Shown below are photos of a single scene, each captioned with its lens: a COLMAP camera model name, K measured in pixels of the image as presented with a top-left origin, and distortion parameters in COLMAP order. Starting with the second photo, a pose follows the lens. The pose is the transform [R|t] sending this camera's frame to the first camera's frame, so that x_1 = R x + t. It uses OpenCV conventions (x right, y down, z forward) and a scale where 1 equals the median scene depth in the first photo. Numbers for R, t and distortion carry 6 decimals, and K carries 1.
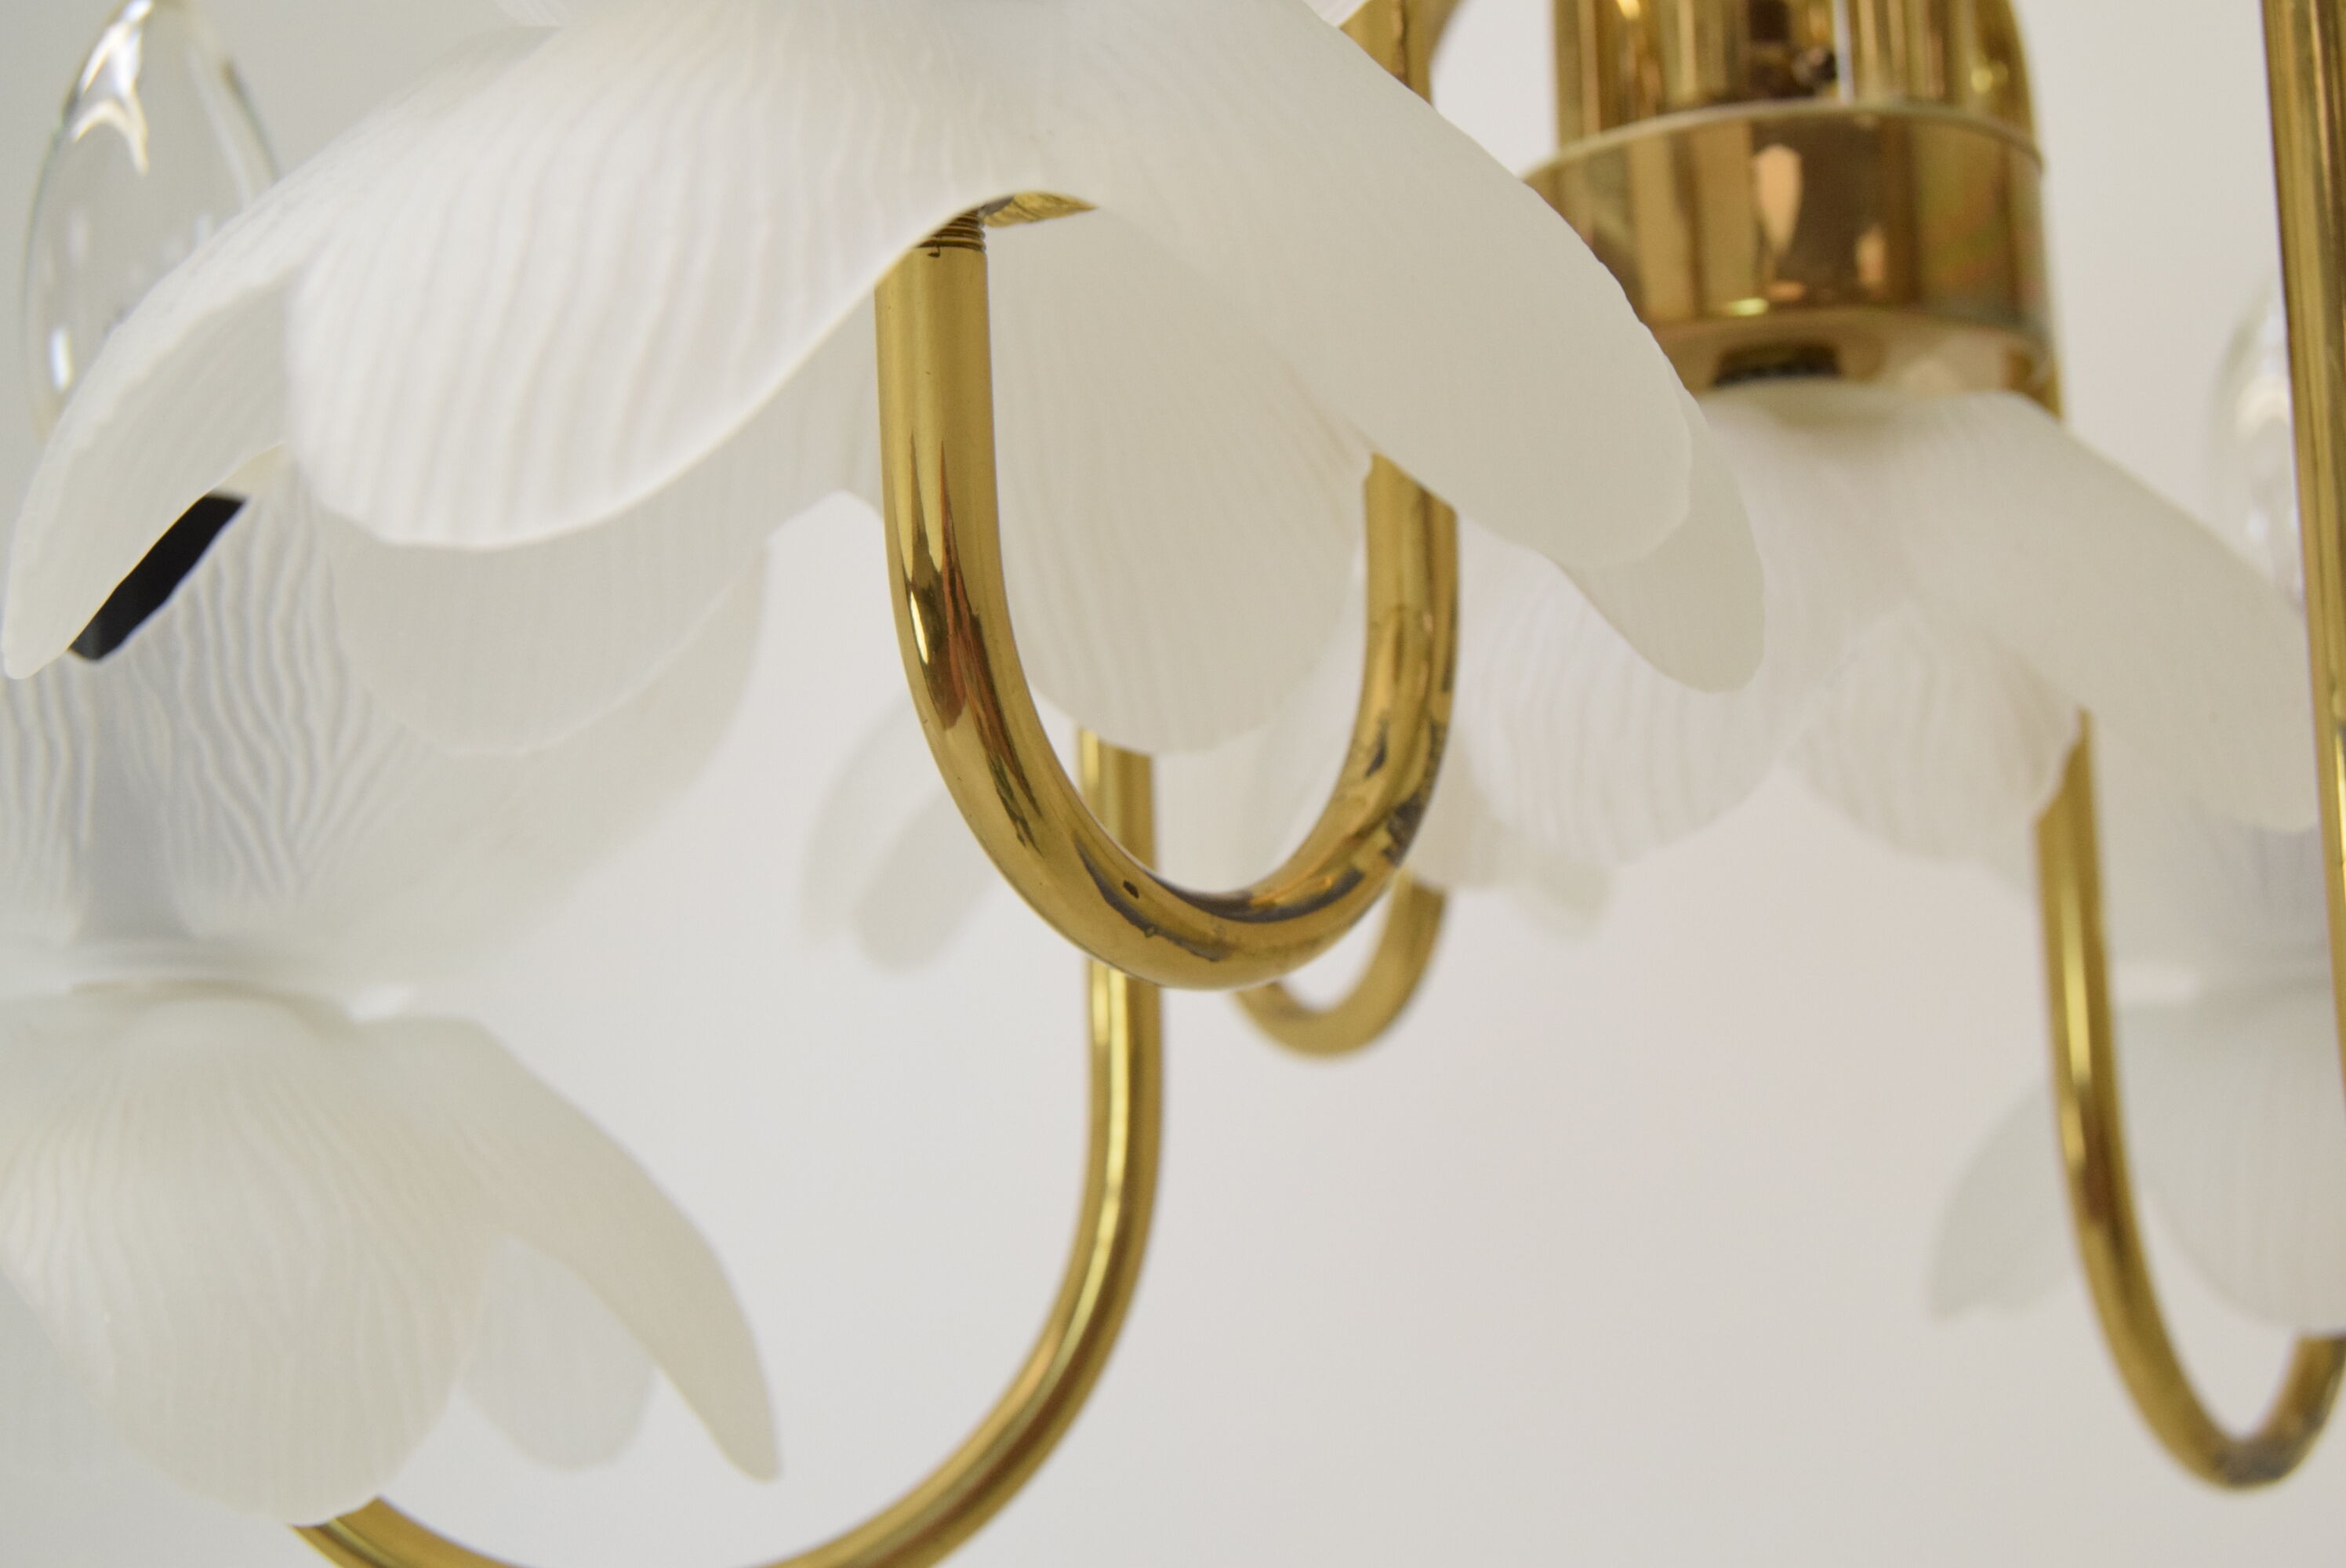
lens RADIAL K [[3320.8, 0, 1173.0], [0, 3320.8, 784.0], [0, 0, 1]] dist [0.147864, -0.000706]
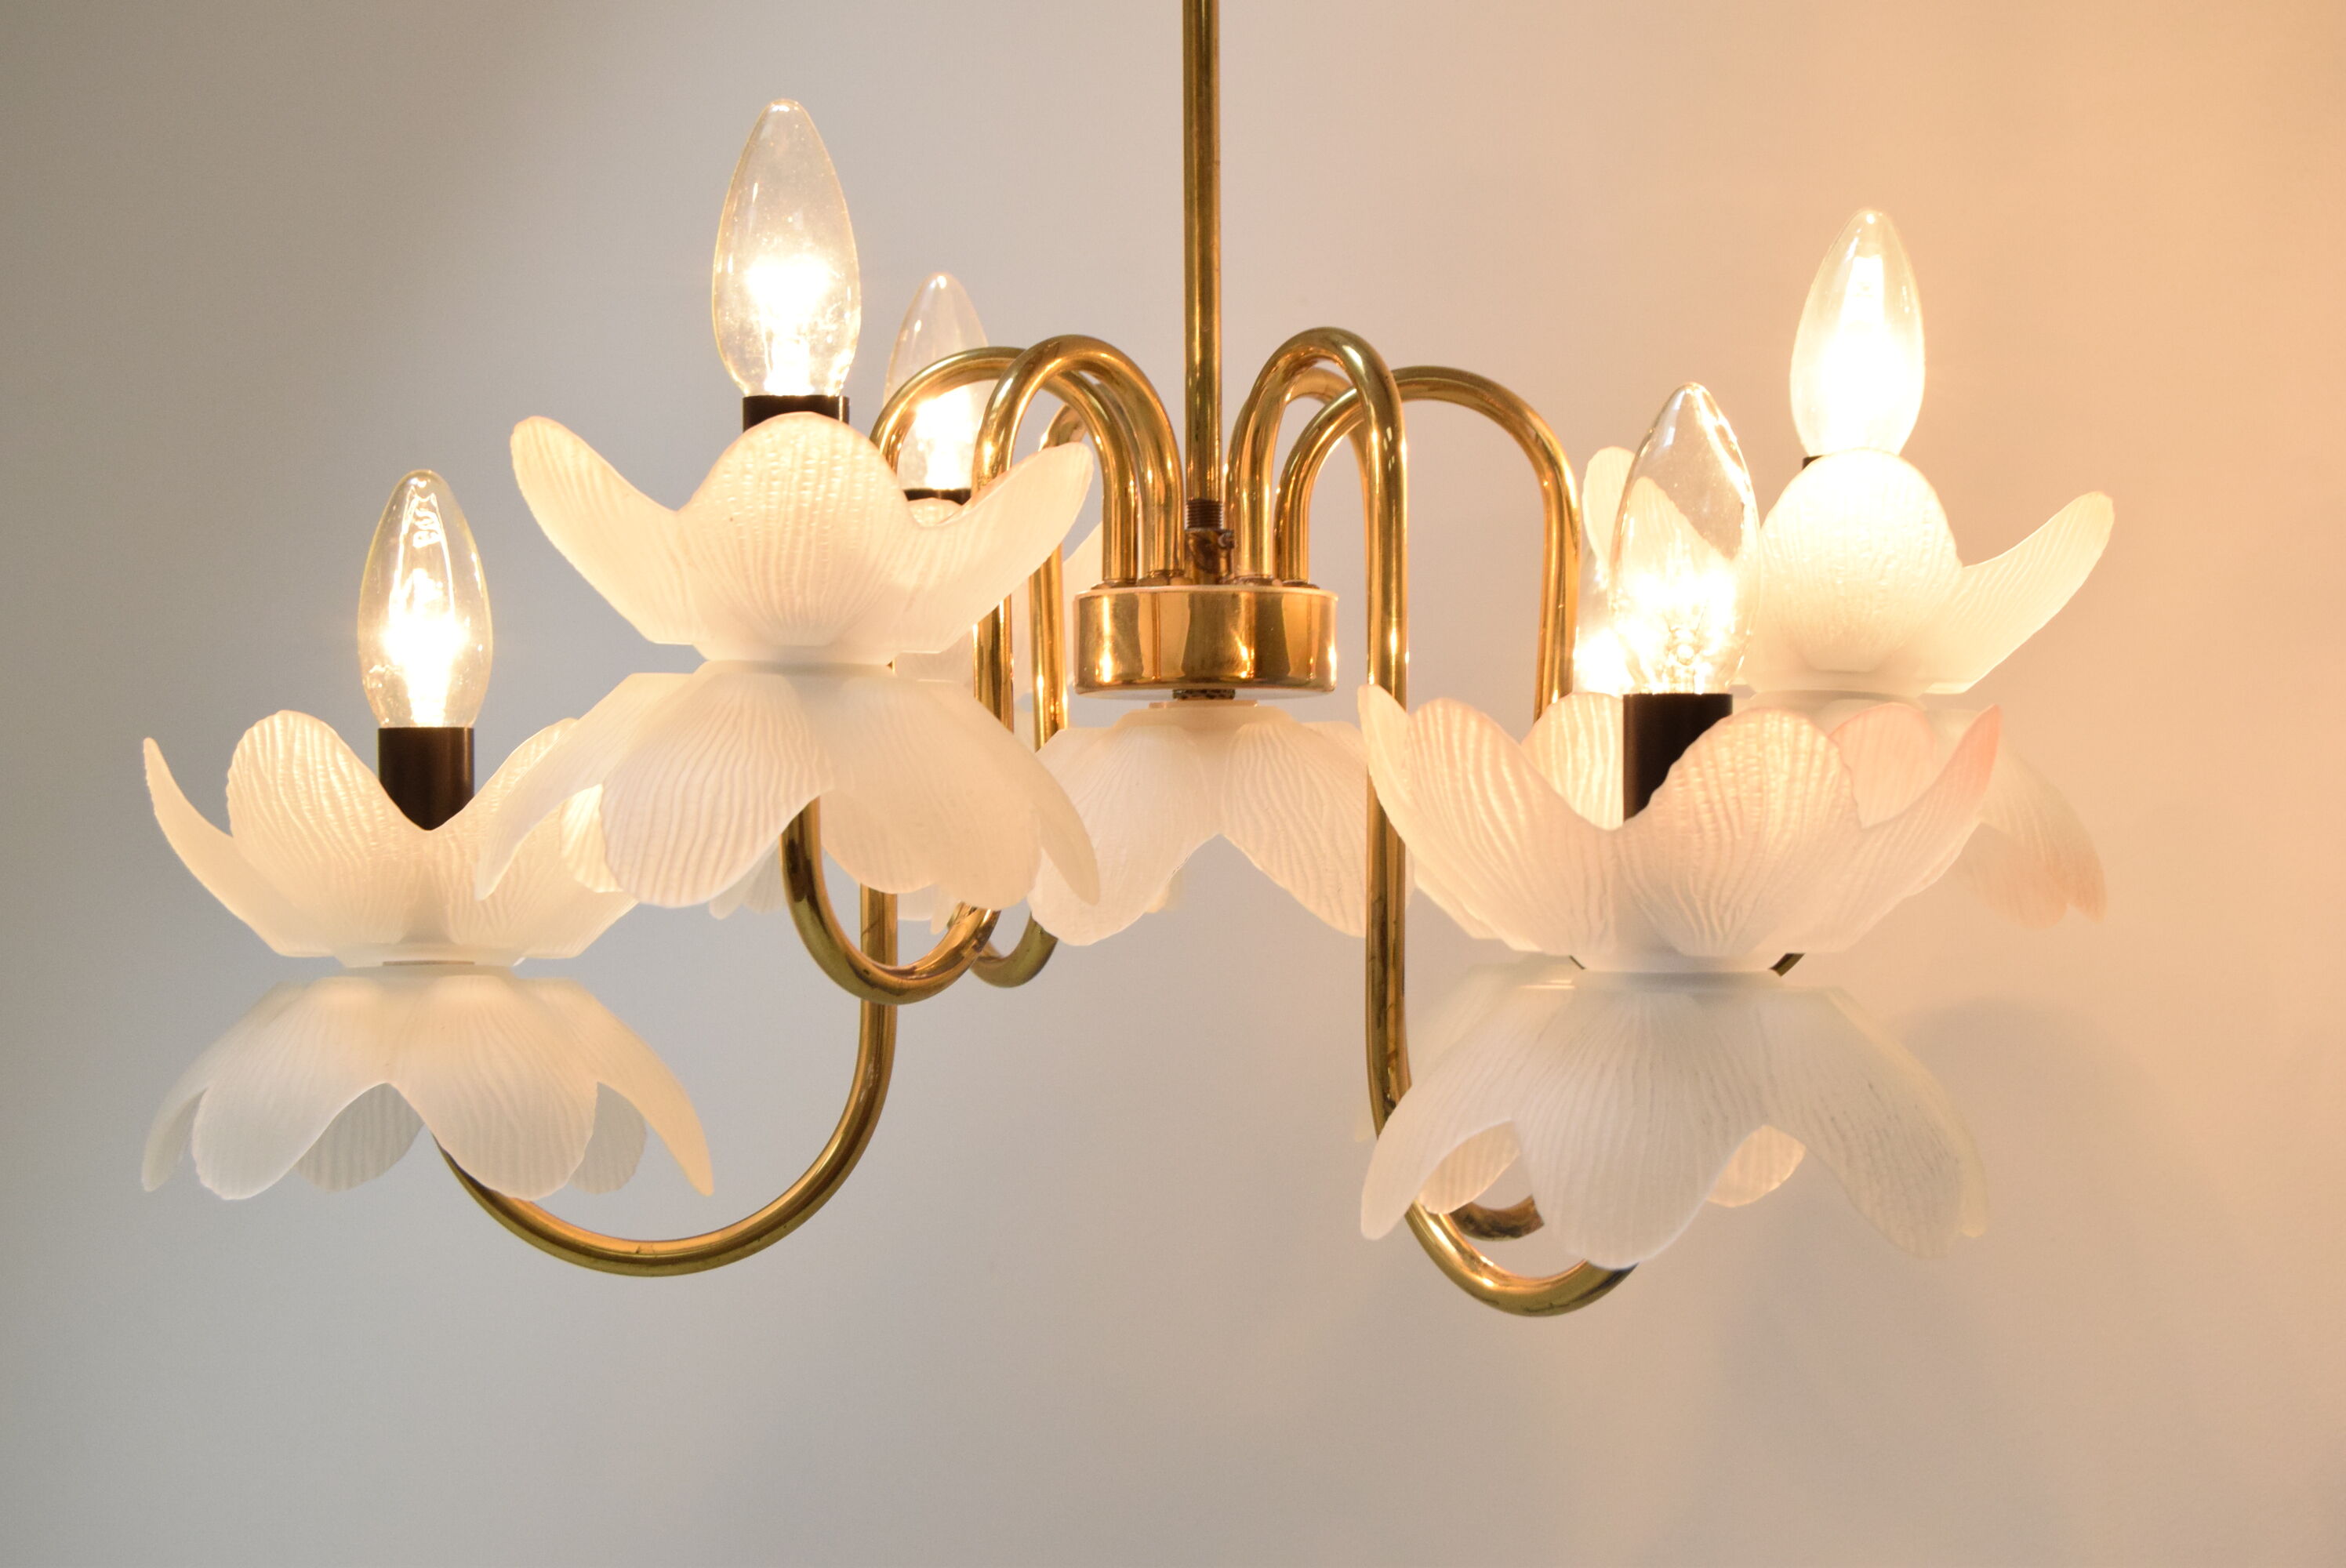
lens RADIAL K [[4638.9, 0, 1173.0], [0, 4638.9, 784.0], [0, 0, 1]] dist [-0.052818, -0.169284]
pose [[0.999024, 0.032885, 0.029503, 0.114427], [-0.035197, 0.996041, 0.081634, -0.417255], [-0.026701, -0.082593, 0.996226, -2.595985]]
